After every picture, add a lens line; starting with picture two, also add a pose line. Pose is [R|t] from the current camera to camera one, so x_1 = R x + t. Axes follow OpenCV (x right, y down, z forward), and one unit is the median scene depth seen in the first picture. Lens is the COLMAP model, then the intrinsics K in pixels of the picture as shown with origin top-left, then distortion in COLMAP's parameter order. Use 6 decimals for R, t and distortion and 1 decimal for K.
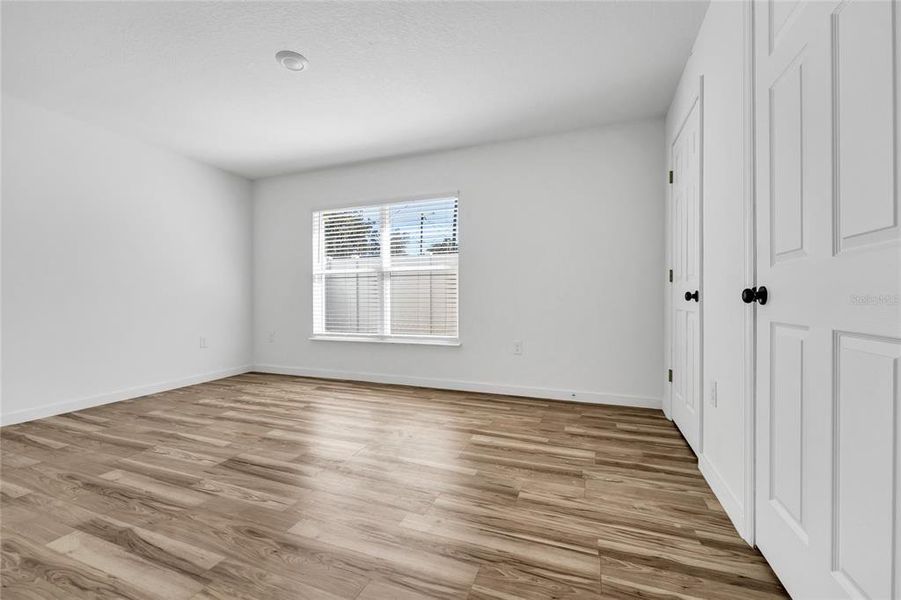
lens RADIAL K [[375.3, 0, 447.8], [0, 375.3, 299.9], [0, 0, 1]] dist [-0.000158, -0.000680]
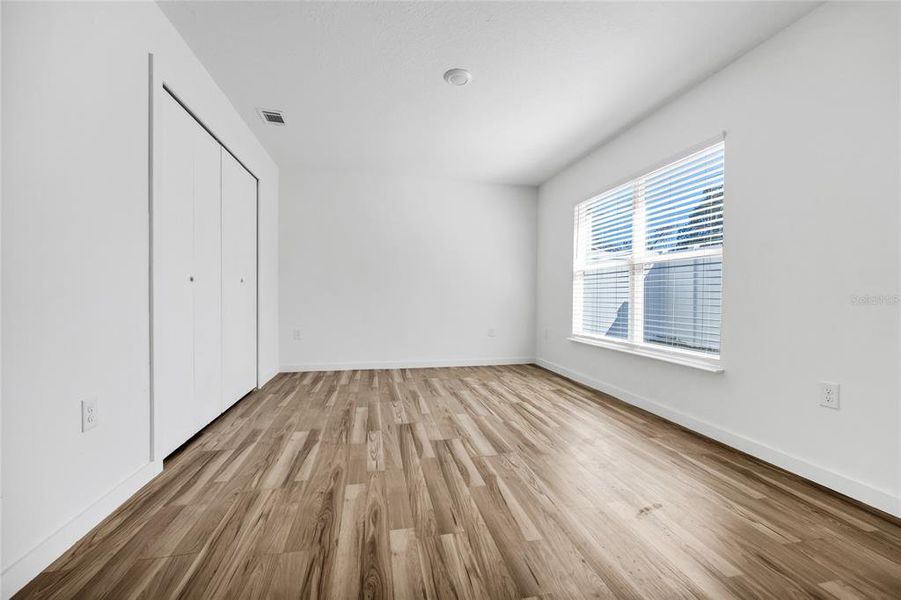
lens RADIAL K [[375.3, 0, 446.0], [0, 375.3, 302.2], [0, 0, 1]] dist [-0.000158, -0.000680]
pose [[0.535252, 0.023404, -0.844368, 0.371375], [-0.015187, 0.999721, 0.018083, -0.003909], [0.844556, 0.003144, 0.535458, 0.298978]]
